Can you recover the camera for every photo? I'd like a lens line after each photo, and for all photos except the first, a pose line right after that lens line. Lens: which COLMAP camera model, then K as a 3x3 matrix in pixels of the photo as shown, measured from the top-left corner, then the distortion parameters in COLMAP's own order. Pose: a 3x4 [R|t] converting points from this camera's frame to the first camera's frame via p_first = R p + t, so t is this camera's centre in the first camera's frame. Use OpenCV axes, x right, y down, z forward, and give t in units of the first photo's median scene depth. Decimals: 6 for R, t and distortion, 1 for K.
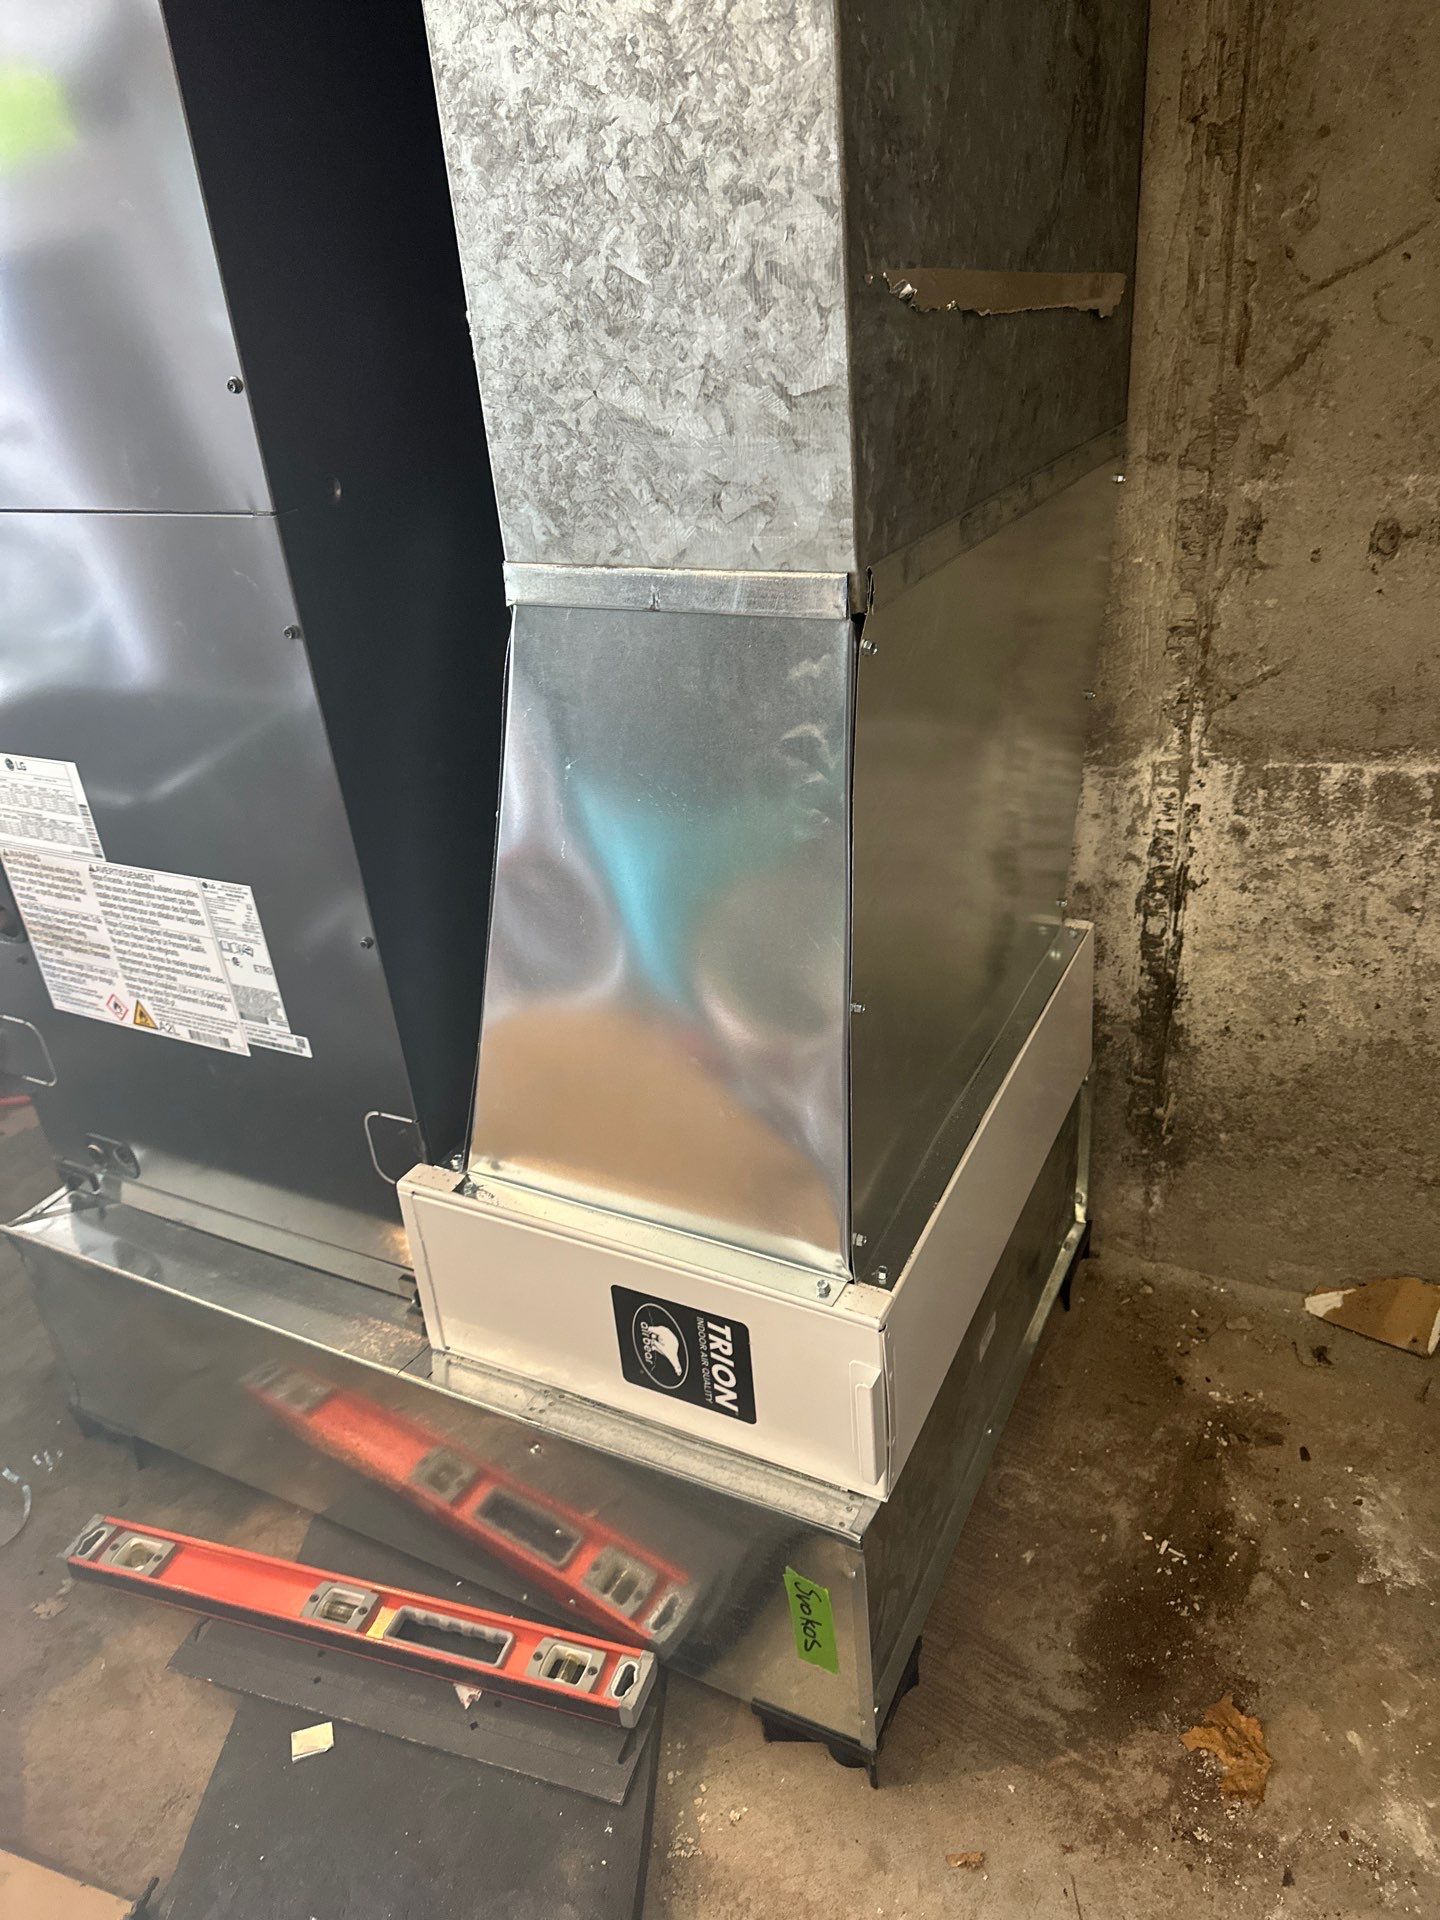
lens RADIAL K [[1352.2, 0, 725.3], [0, 1352.2, 972.4], [0, 0, 1]] dist [-0.000178, -0.017049]
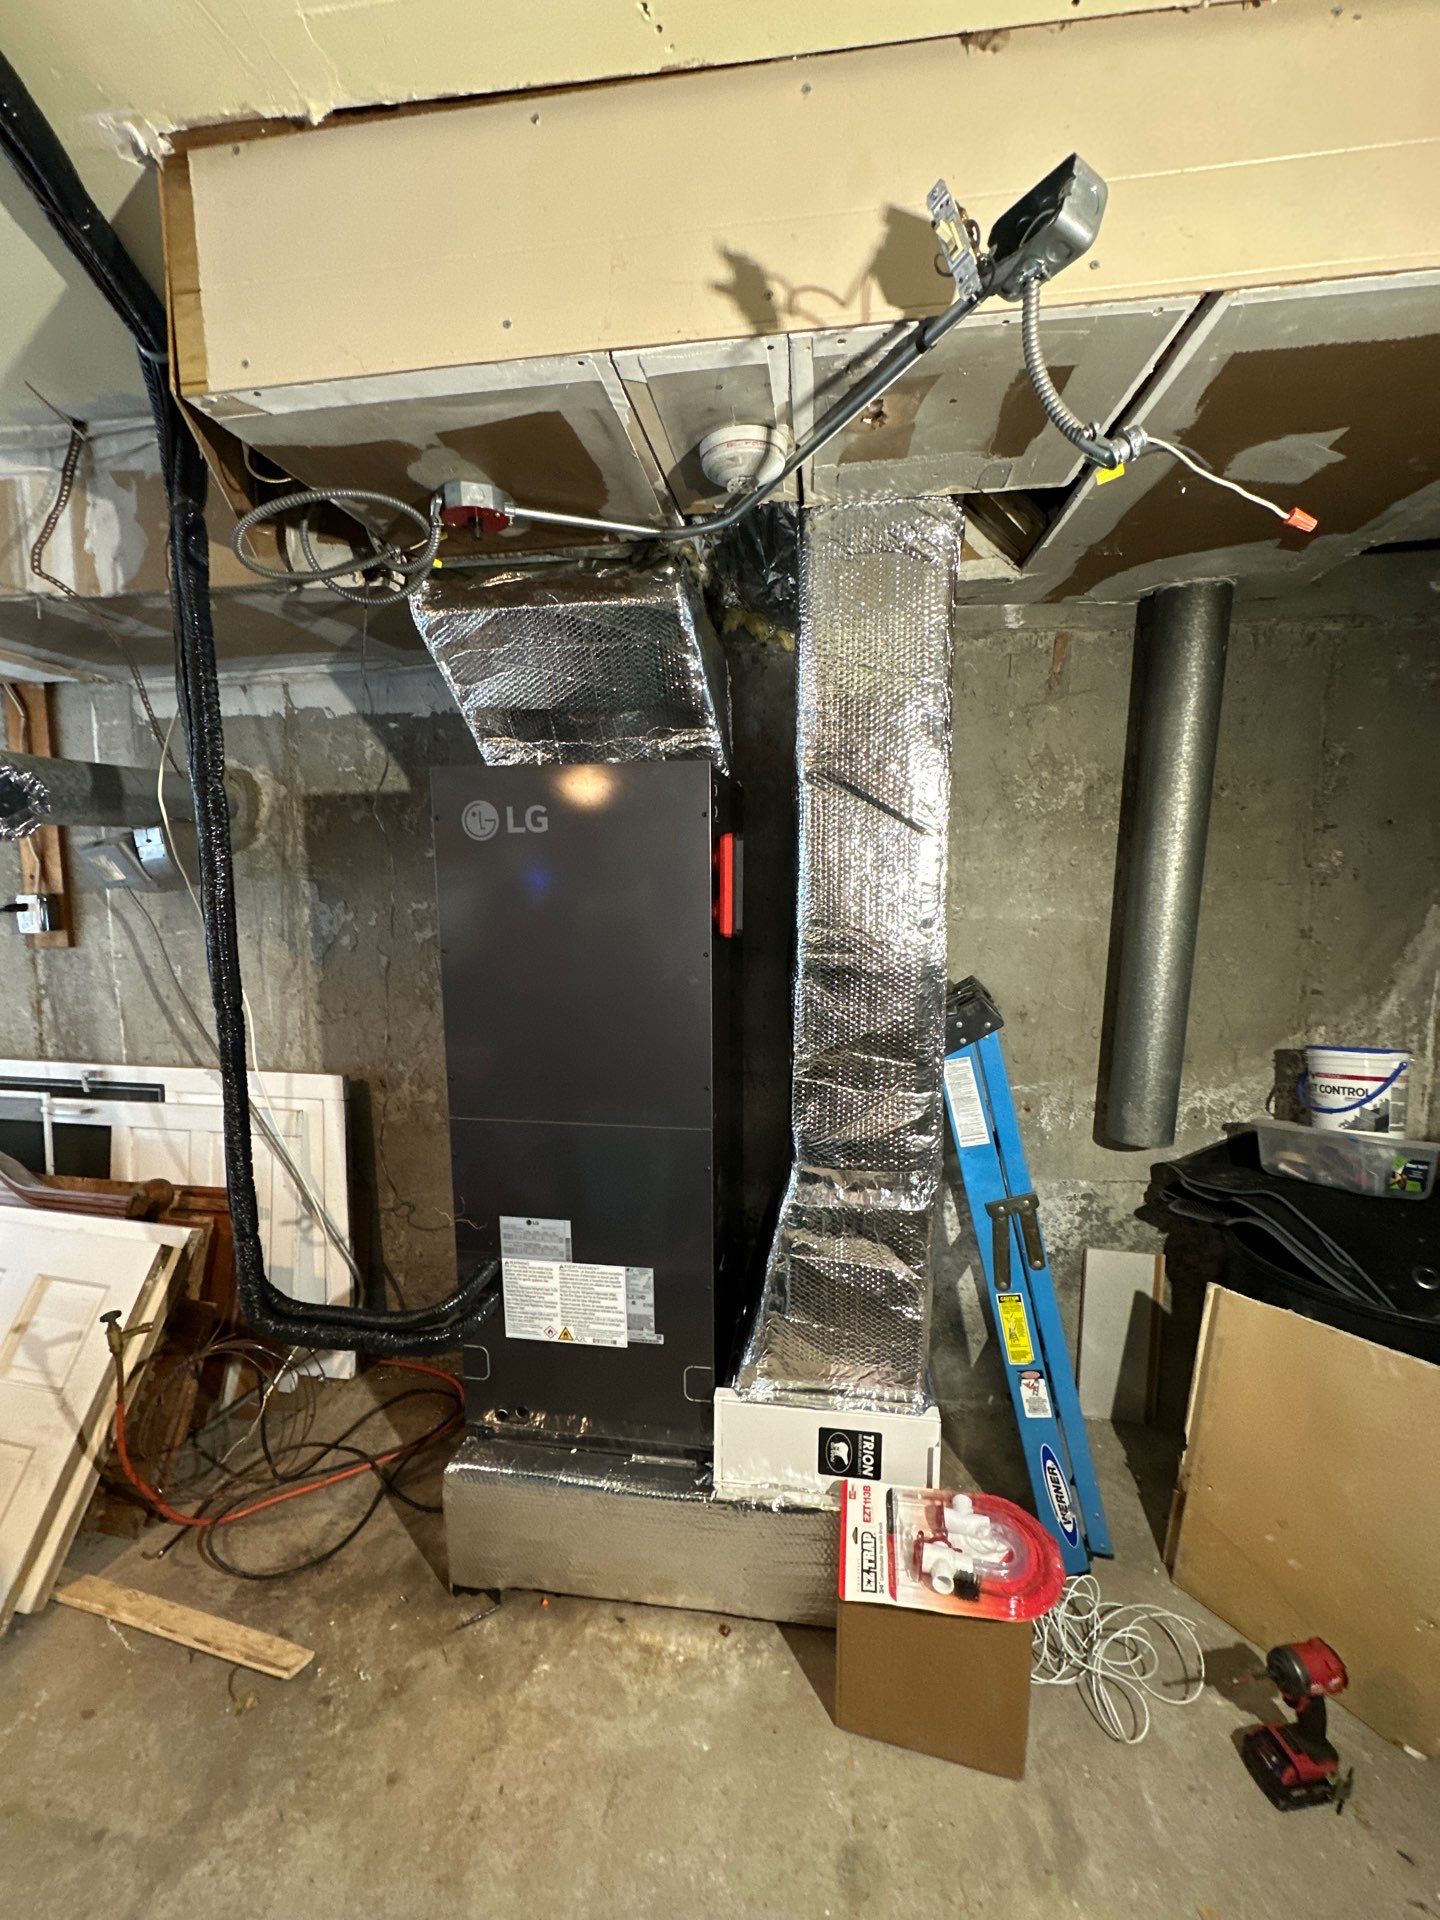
lens RADIAL K [[776.3, 0, 721.8], [0, 776.3, 967.0], [0, 0, 1]] dist [-0.001273, 0.000457]
pose [[0.943564, 0.033157, 0.329528, -0.678747], [0.090015, 0.931846, -0.351511, -0.063895], [-0.318724, 0.361335, 0.876271, -0.446990]]
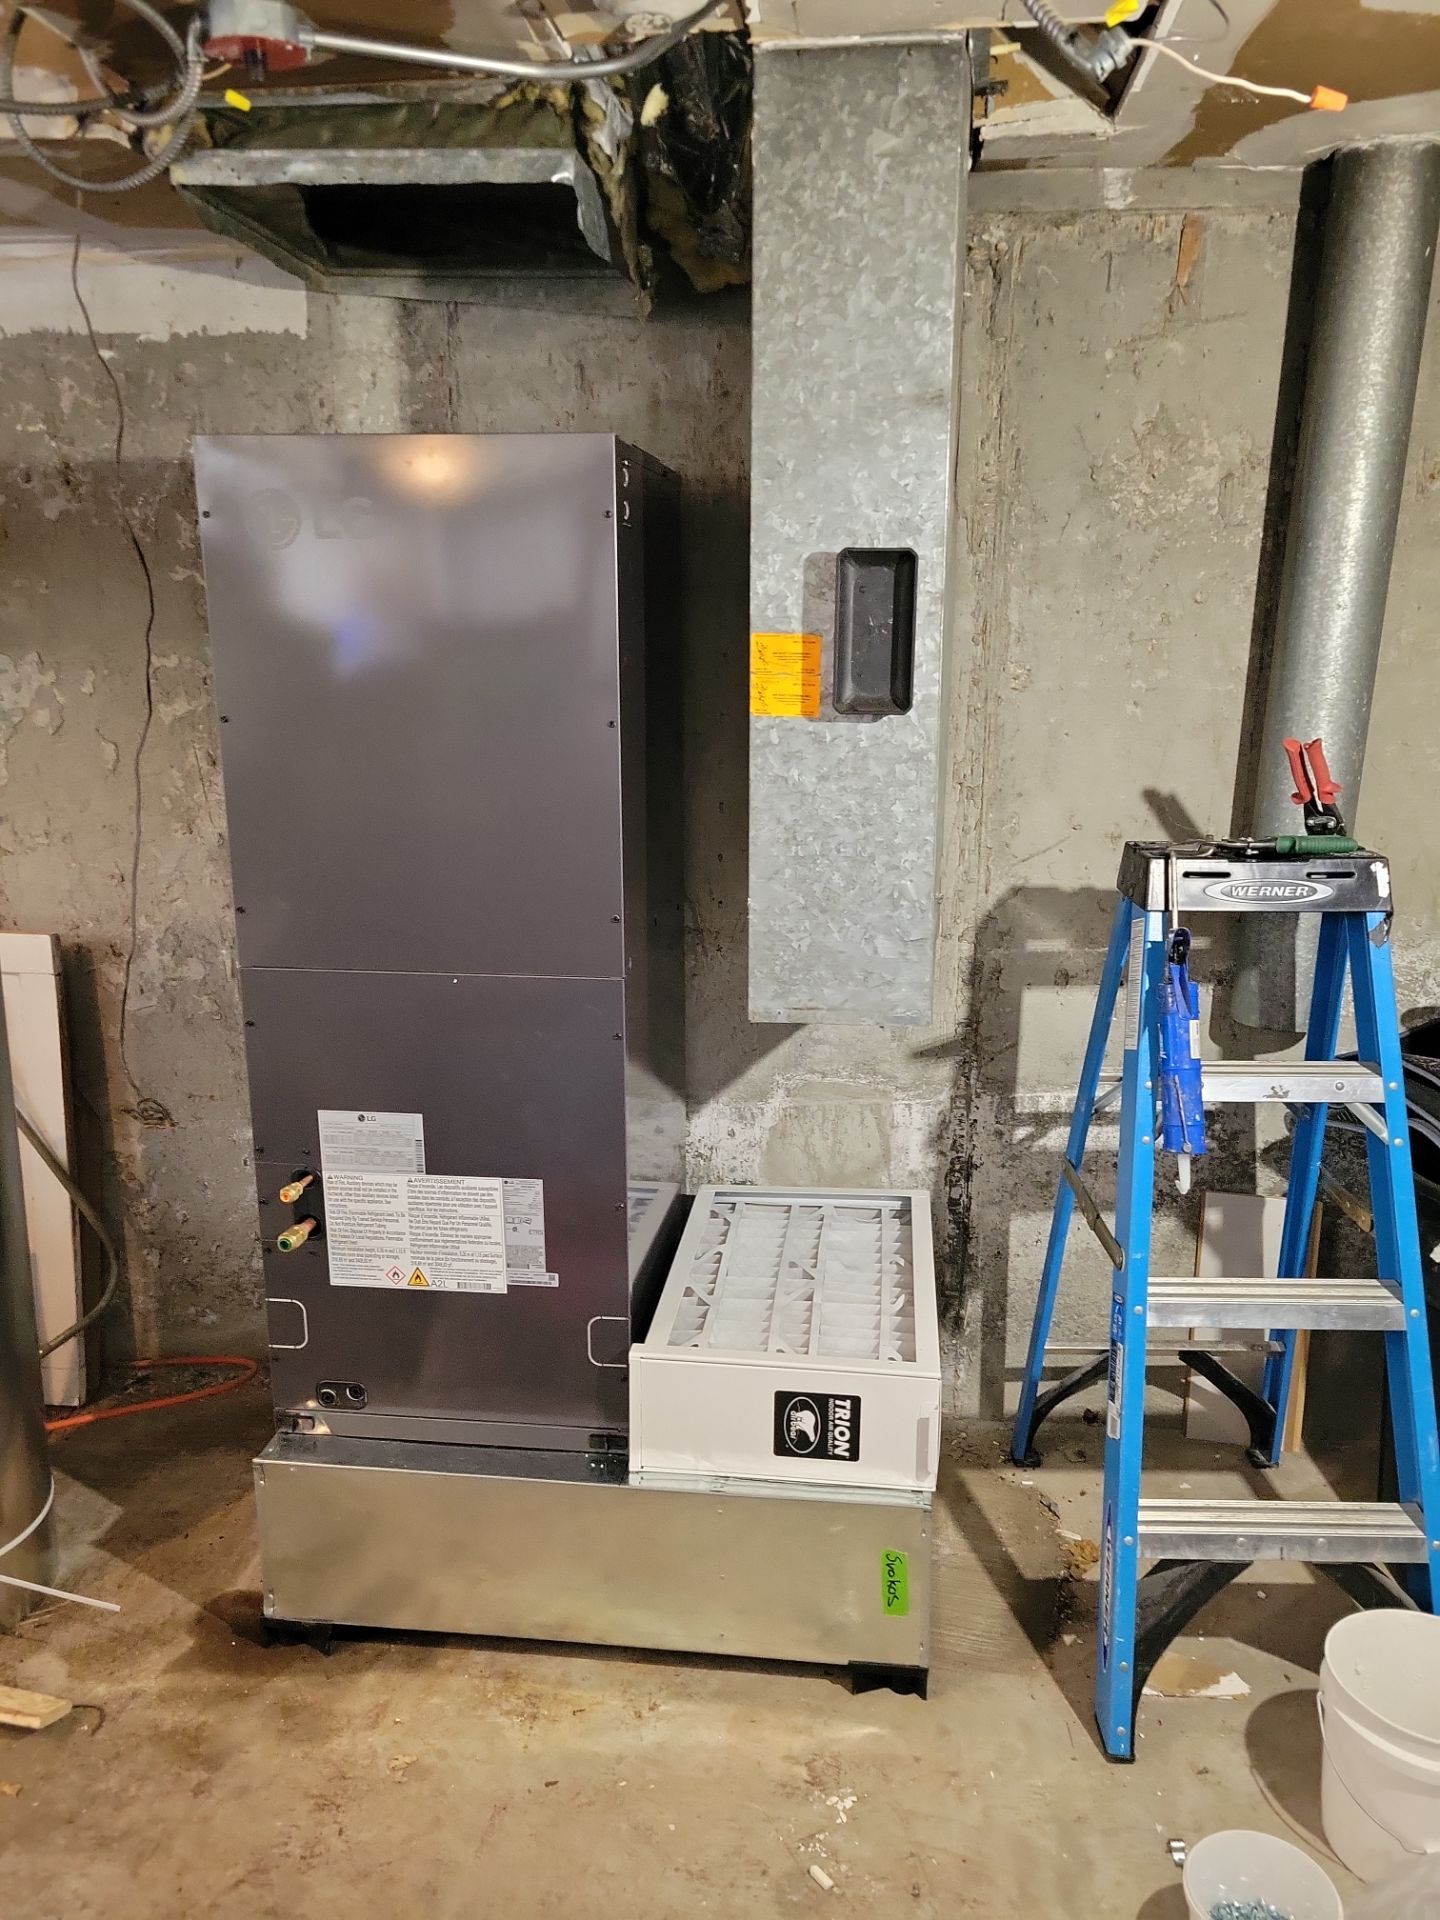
lens RADIAL K [[1442.8, 0, 738.8], [0, 1442.8, 965.1], [0, 0, 1]] dist [0.048547, -0.022675]
pose [[0.933560, -0.000415, 0.358421, -0.736598], [0.096295, 0.963523, -0.249700, 0.147537], [-0.345243, 0.267624, 0.899547, -0.771903]]
